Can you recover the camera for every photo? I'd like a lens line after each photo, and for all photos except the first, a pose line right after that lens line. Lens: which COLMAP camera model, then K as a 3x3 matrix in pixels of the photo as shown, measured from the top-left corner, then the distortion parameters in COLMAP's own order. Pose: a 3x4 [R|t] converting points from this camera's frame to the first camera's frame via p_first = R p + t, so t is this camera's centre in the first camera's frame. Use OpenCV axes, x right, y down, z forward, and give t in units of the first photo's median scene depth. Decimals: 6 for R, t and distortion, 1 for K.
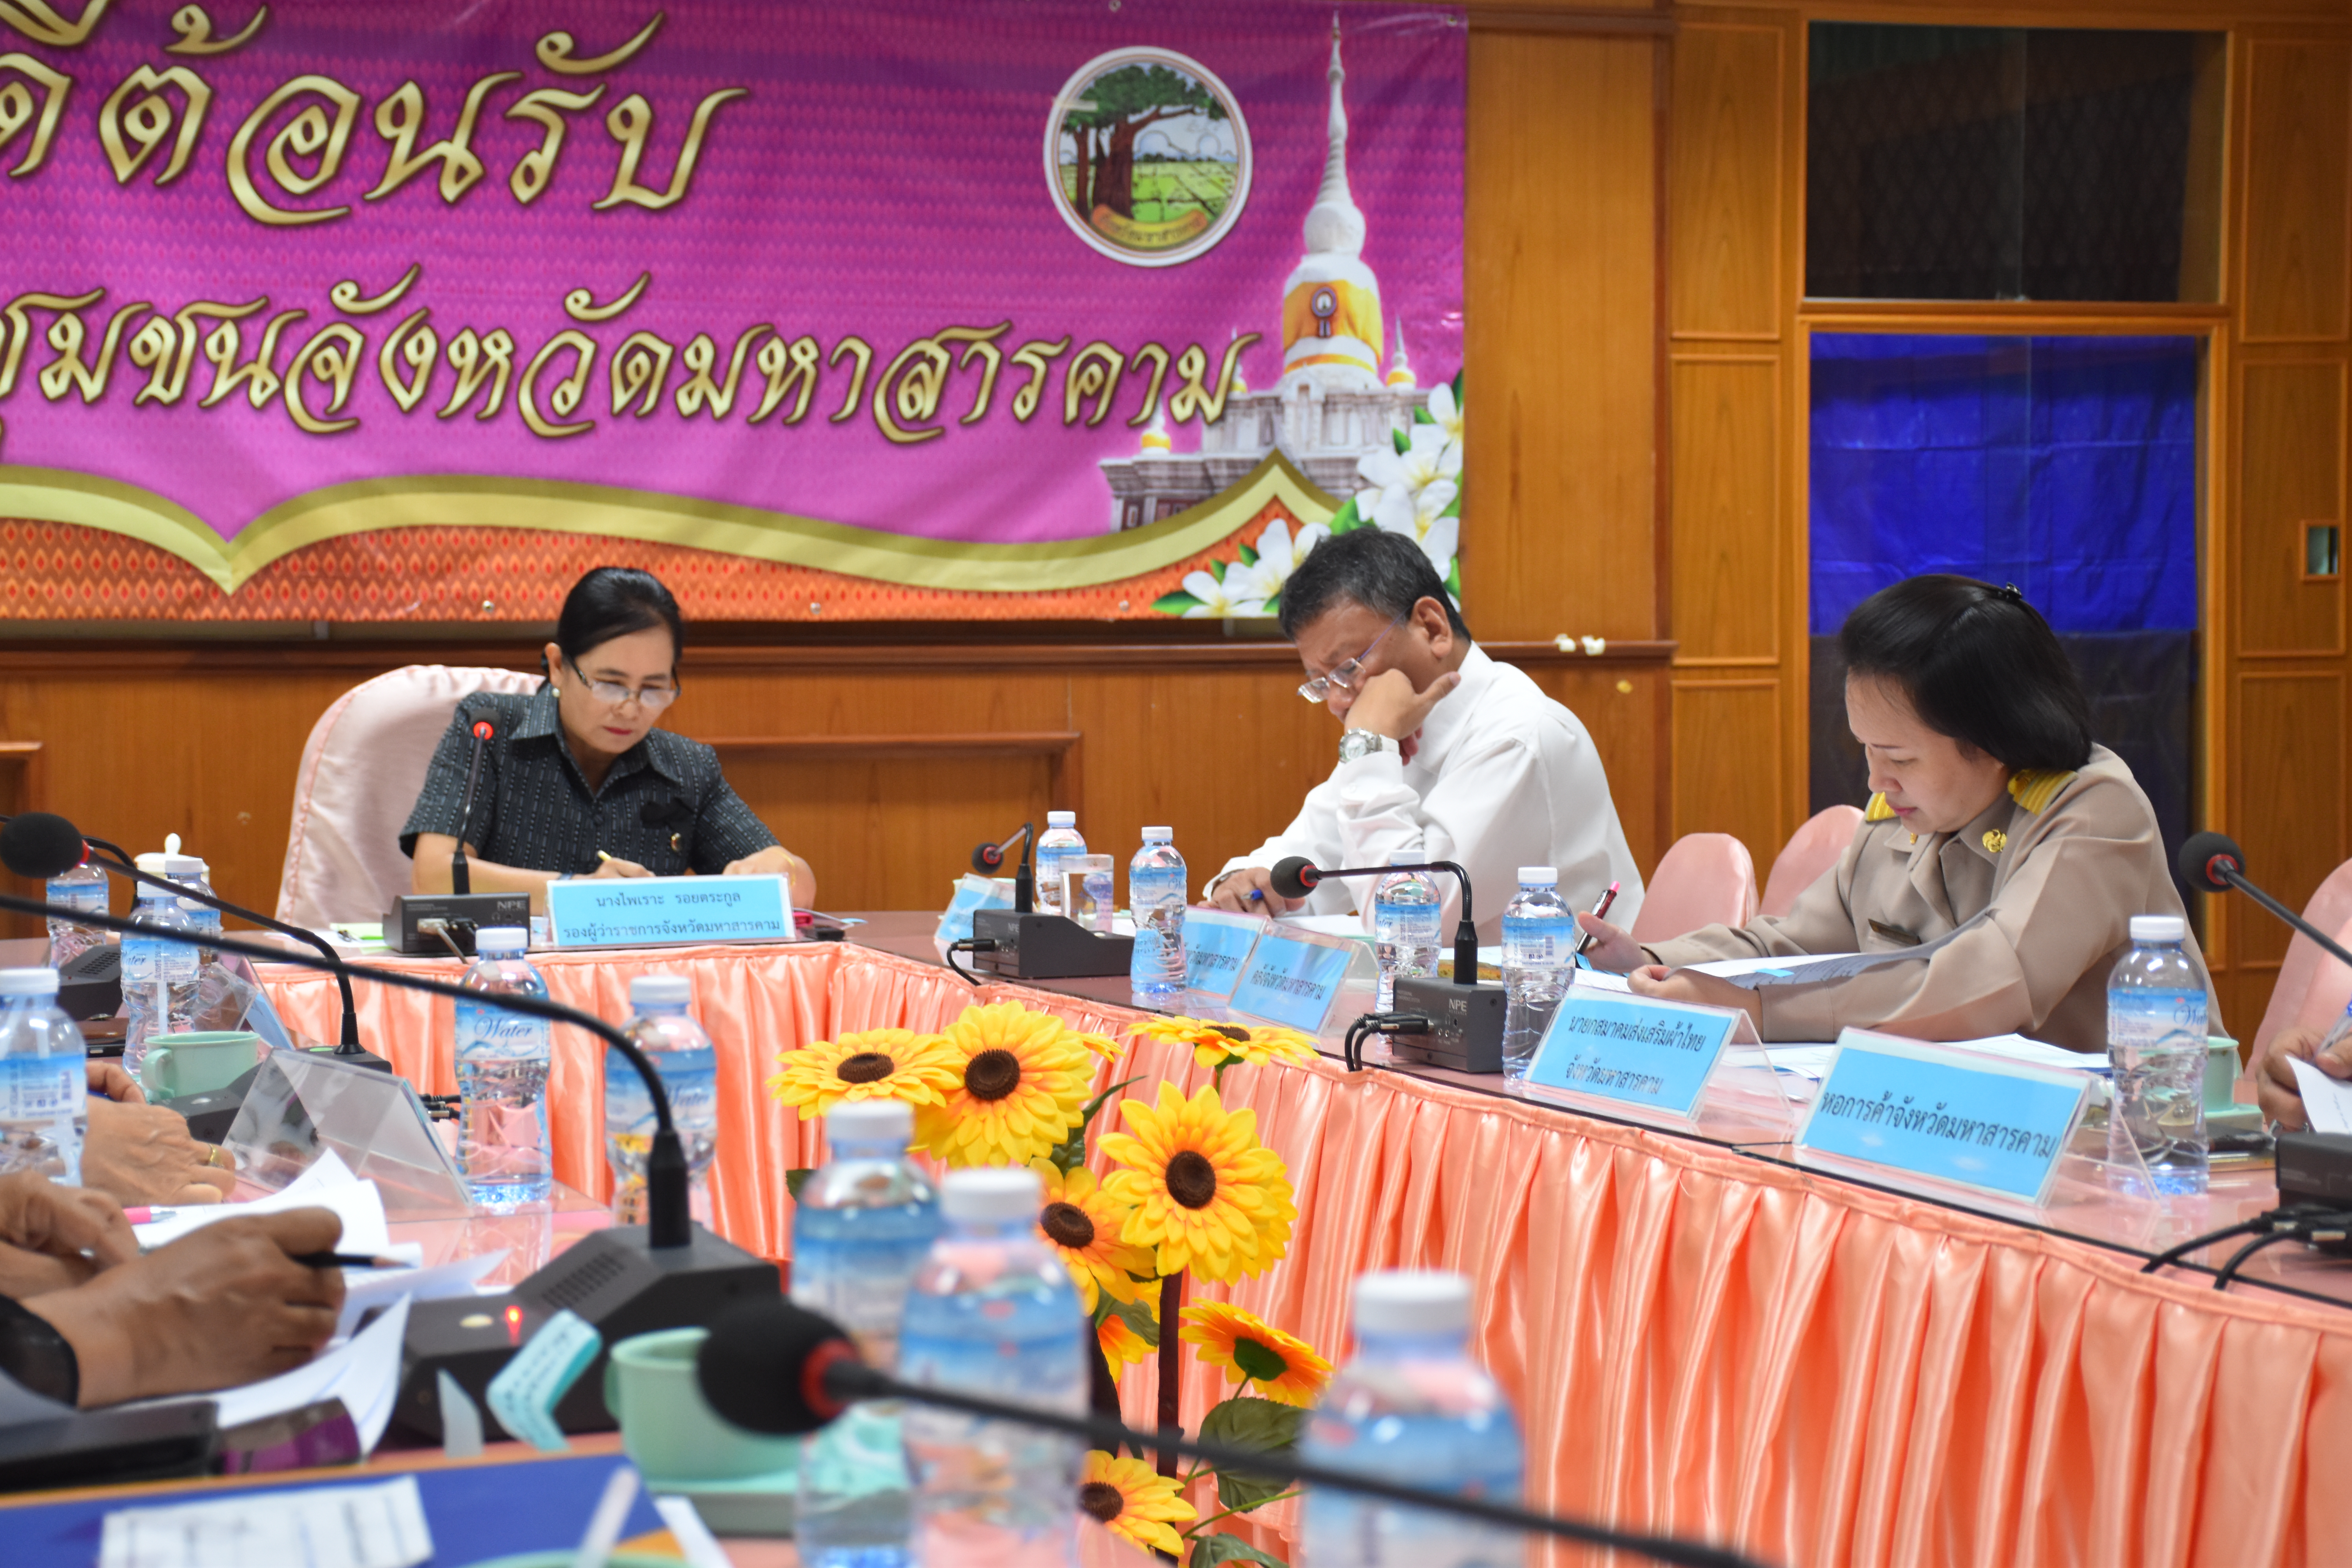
lens RADIAL K [[4106.4, 0, 1176.0], [0, 4106.4, 784.0], [0, 0, 1]] dist [0.214121, 1.159012]
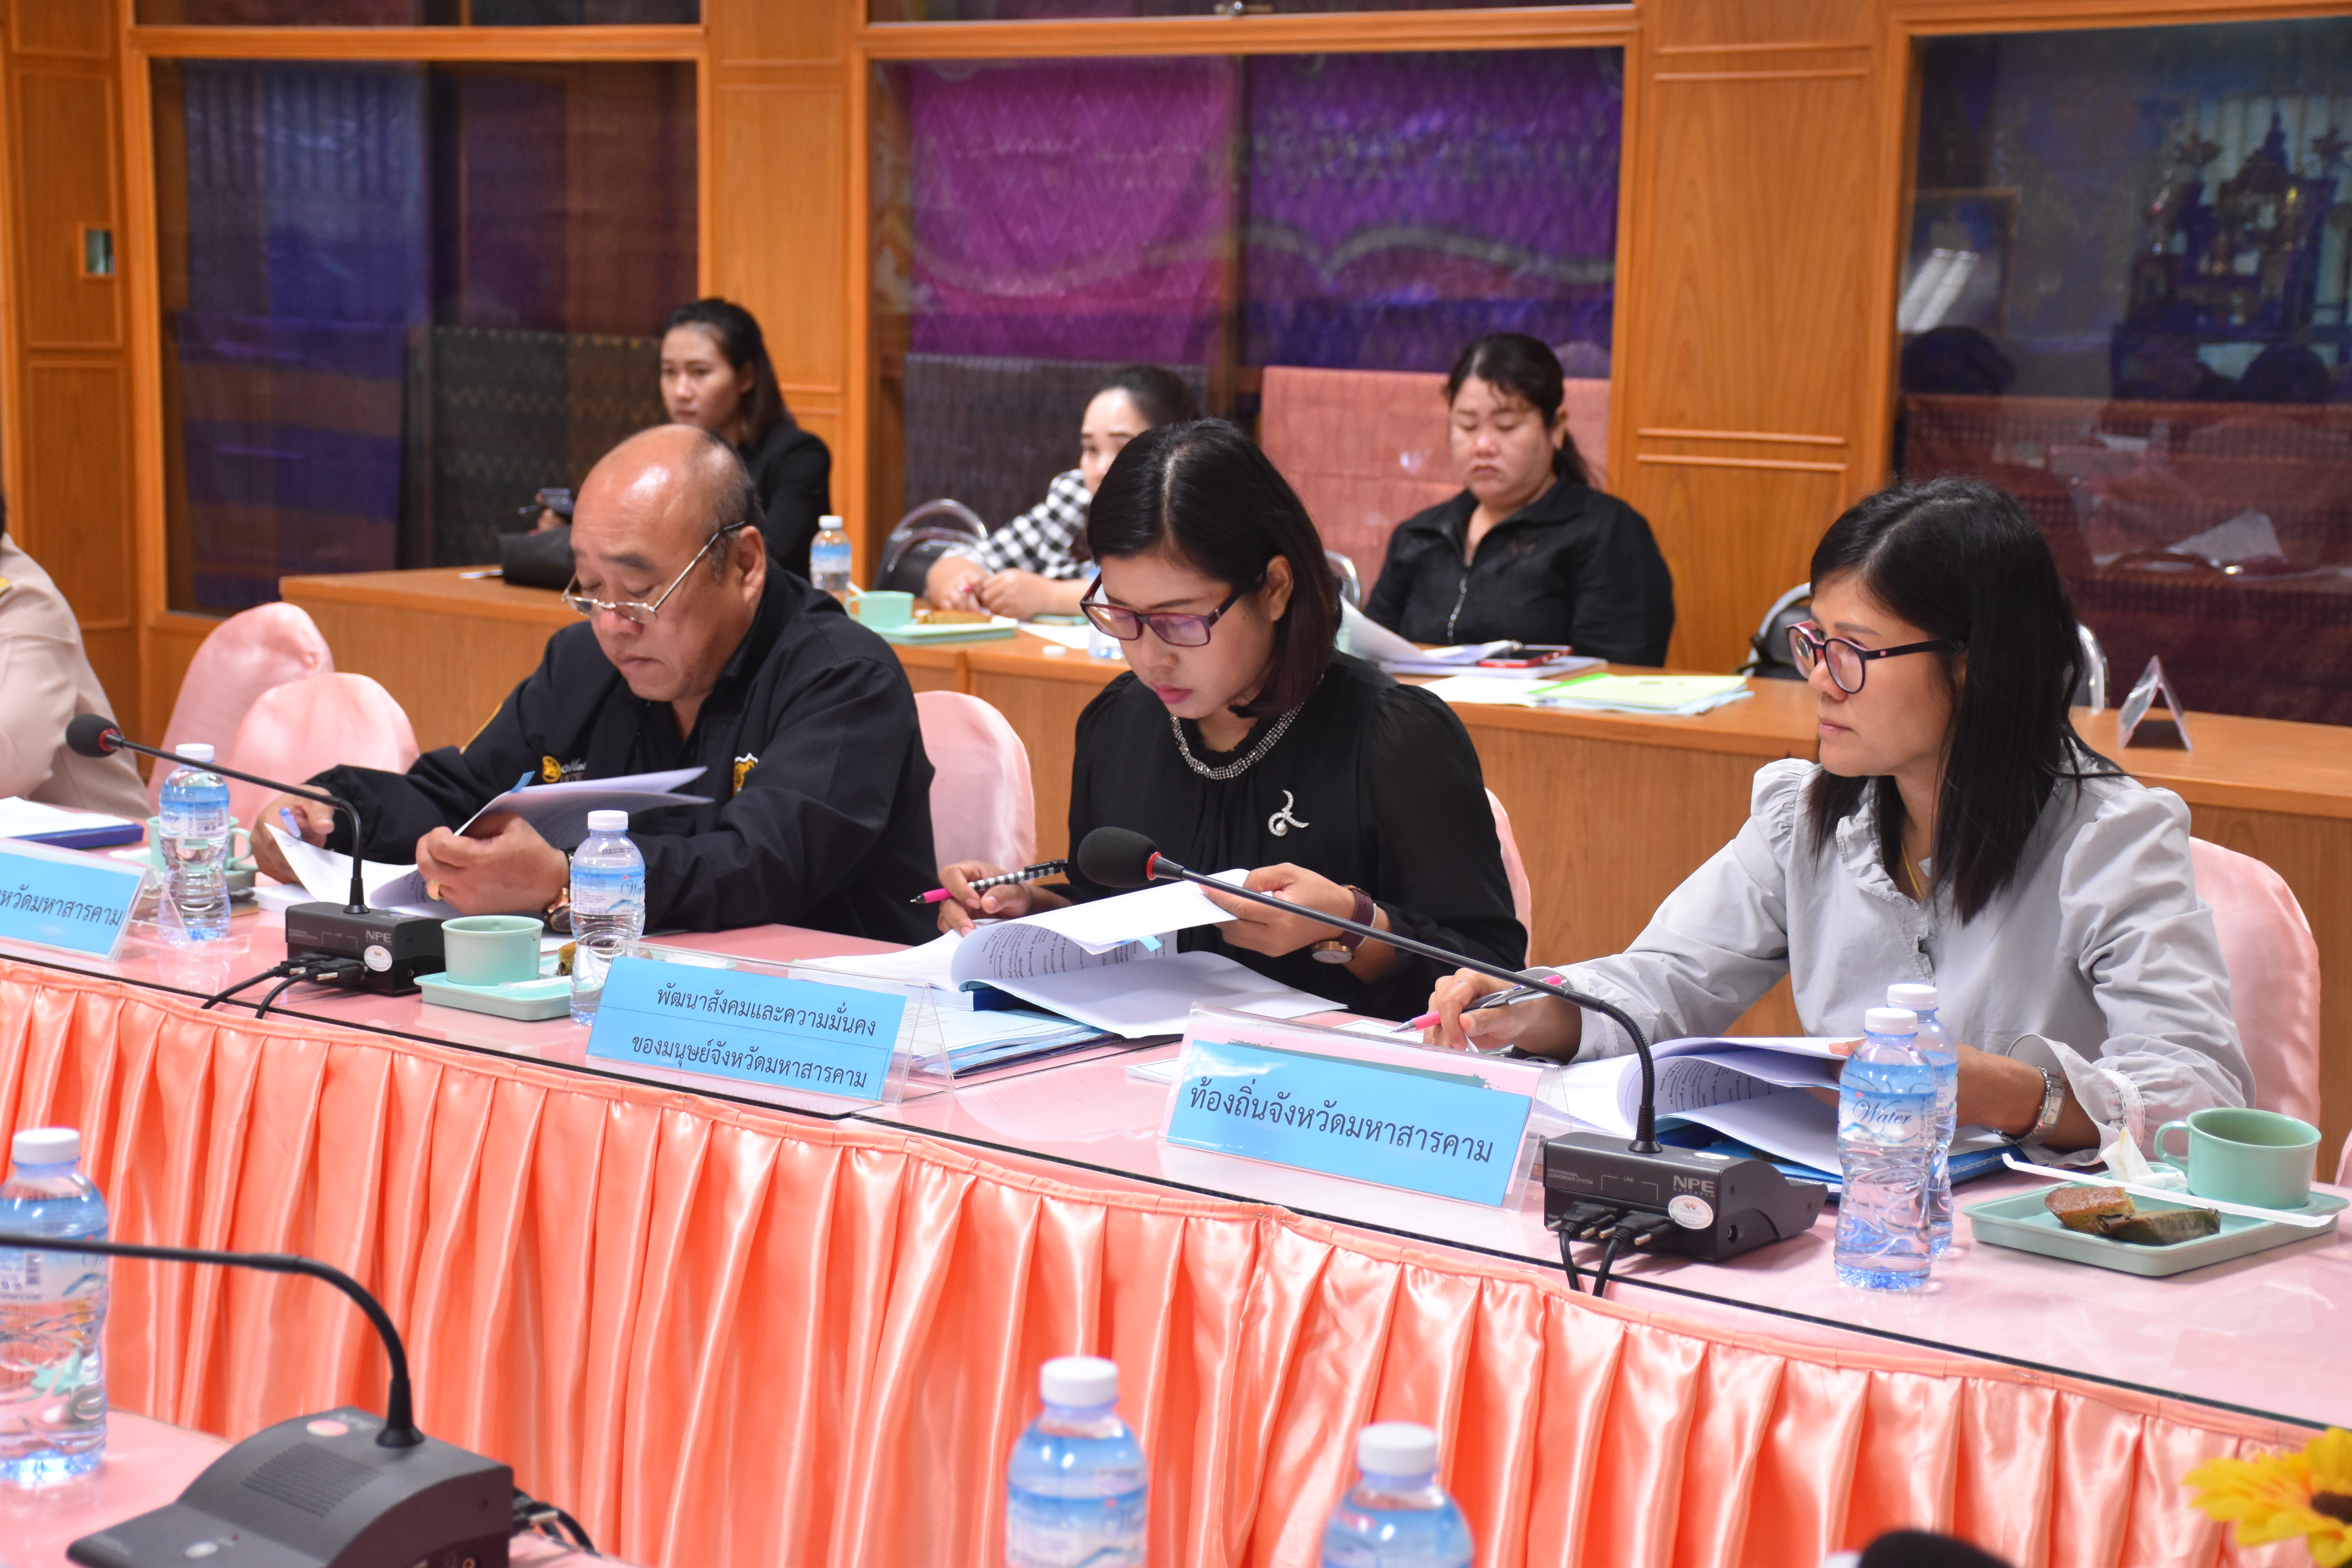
lens RADIAL K [[4106.4, 0, 1176.0], [0, 4106.4, 784.0], [0, 0, 1]] dist [0.214121, 1.159012]
pose [[0.858512, -0.034287, 0.511646, -0.067057], [-0.017390, 0.995242, 0.095874, -0.032604], [-0.512499, -0.091207, 0.853830, -0.125762]]
